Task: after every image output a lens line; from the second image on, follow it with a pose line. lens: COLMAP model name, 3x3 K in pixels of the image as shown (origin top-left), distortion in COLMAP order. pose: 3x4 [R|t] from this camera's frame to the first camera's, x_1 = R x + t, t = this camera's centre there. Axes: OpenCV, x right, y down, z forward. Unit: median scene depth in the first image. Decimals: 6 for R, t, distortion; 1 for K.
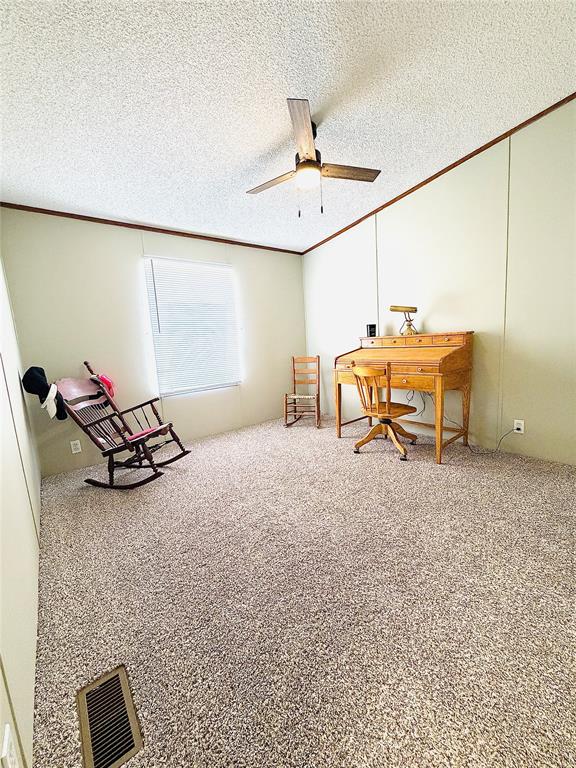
lens RADIAL K [[307.6, 0, 288.2], [0, 307.6, 385.3], [0, 0, 1]] dist [-0.000625, -0.000045]
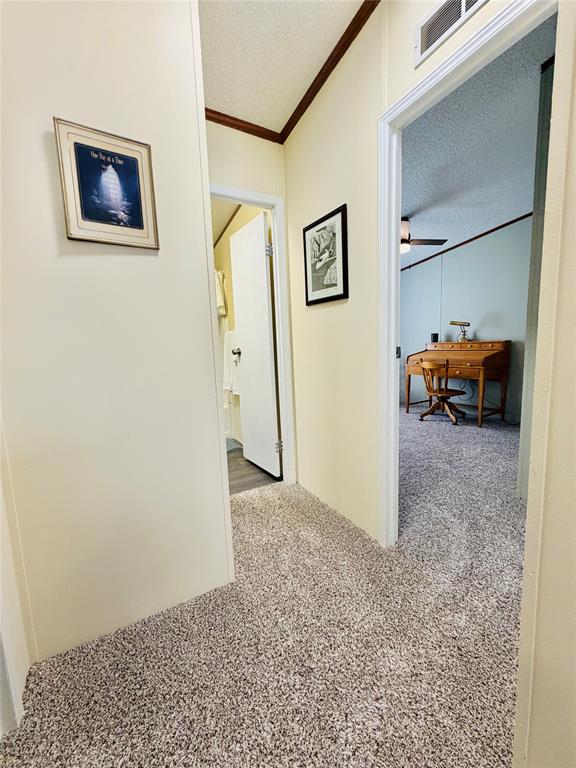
lens RADIAL K [[307.6, 0, 289.1], [0, 307.6, 385.8], [0, 0, 1]] dist [-0.000625, -0.000045]
pose [[0.986827, 0.045153, -0.155350, -0.179902], [-0.046095, 0.998934, -0.002463, 0.083949], [0.155073, 0.009591, 0.987856, -0.551257]]
